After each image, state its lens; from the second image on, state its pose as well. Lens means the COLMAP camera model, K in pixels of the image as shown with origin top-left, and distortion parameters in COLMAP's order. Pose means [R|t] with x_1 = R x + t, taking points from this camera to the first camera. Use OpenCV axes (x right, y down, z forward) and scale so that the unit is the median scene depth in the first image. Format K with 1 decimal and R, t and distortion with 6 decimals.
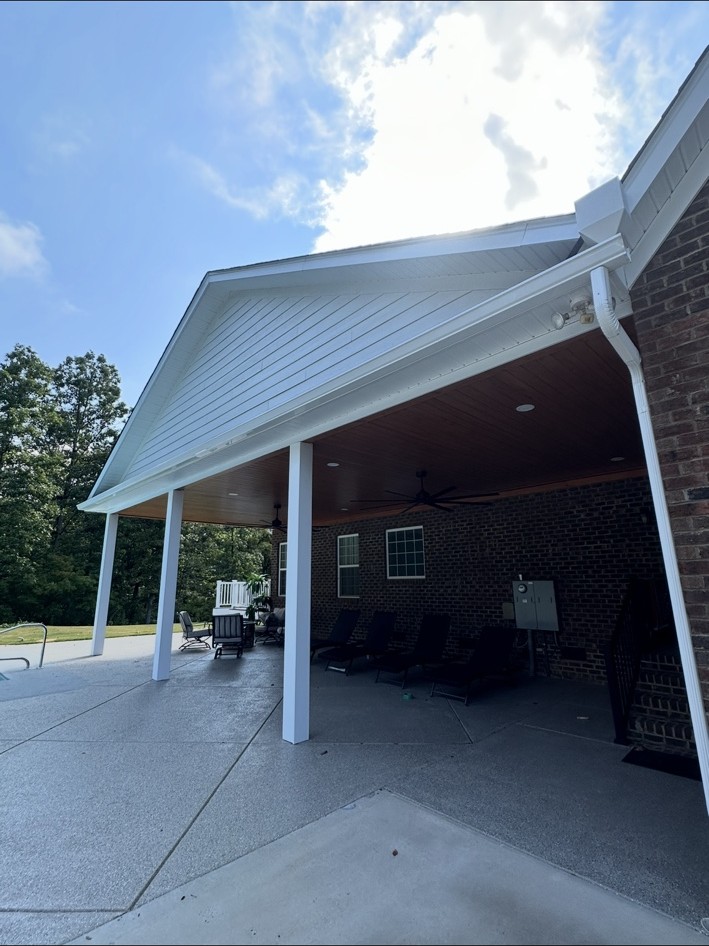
lens RADIAL K [[434.3, 0, 357.8], [0, 434.3, 476.7], [0, 0, 1]] dist [-0.002706, -0.000196]
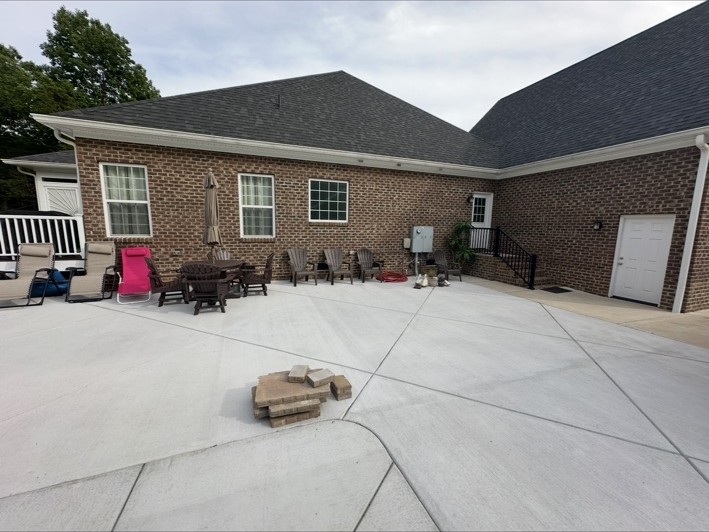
lens RADIAL K [[289.4, 0, 354.5], [0, 289.4, 266.0], [0, 0, 1]] dist [-0.001970, -0.000069]
pose [[0.378562, -0.120973, 0.917636, -0.773217], [-0.246165, 0.942556, 0.225811, 0.180229], [-0.892241, -0.311373, 0.327037, 0.756894]]
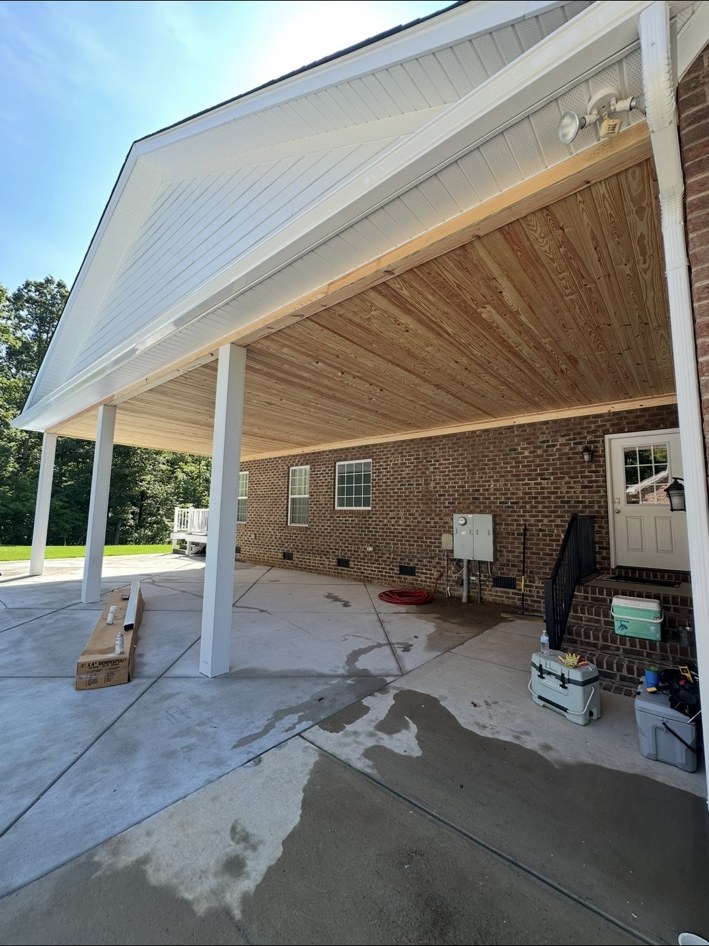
lens RADIAL K [[386.1, 0, 352.4], [0, 386.1, 476.2], [0, 0, 1]] dist [-0.001970, -0.000069]
pose [[0.995454, 0.038741, 0.087010, 0.032018], [-0.050358, 0.989489, 0.135554, 0.037611], [-0.080844, -0.139319, 0.986942, 0.119892]]
